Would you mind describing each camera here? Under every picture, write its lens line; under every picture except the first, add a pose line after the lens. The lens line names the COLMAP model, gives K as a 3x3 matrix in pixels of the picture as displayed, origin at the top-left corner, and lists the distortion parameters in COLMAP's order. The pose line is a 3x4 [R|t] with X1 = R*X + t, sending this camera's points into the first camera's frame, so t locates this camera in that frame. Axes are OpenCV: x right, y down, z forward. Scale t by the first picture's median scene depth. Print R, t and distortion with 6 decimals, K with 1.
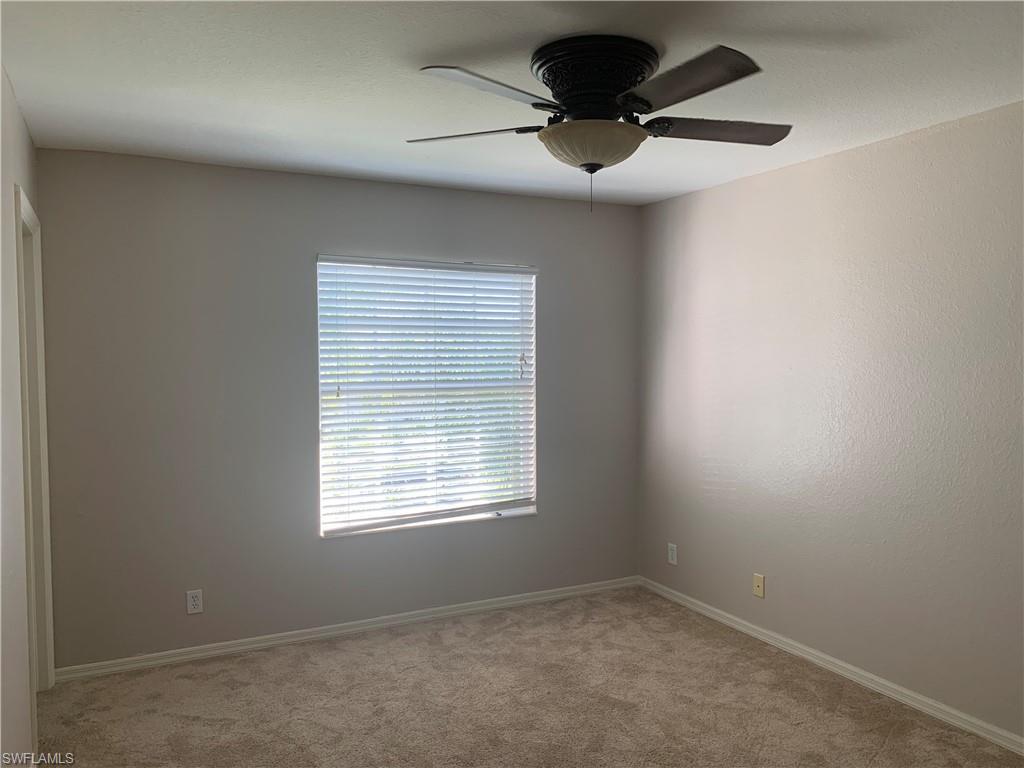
lens RADIAL K [[791.3, 0, 503.0], [0, 791.3, 379.4], [0, 0, 1]] dist [0.041640, -0.052870]
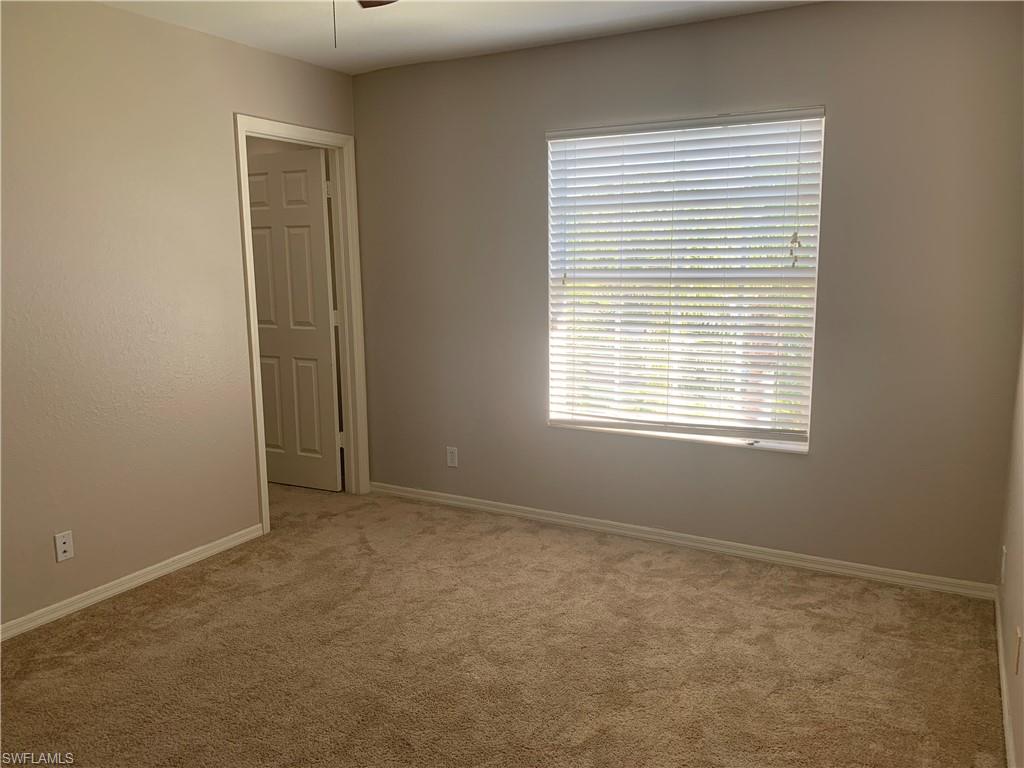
lens RADIAL K [[791.3, 0, 506.5], [0, 791.3, 383.9], [0, 0, 1]] dist [0.041640, -0.052870]
pose [[0.555739, 0.138072, -0.819811, 0.548277], [-0.011182, 0.987264, 0.158694, -0.010009], [0.831281, -0.079026, 0.550205, 0.408458]]
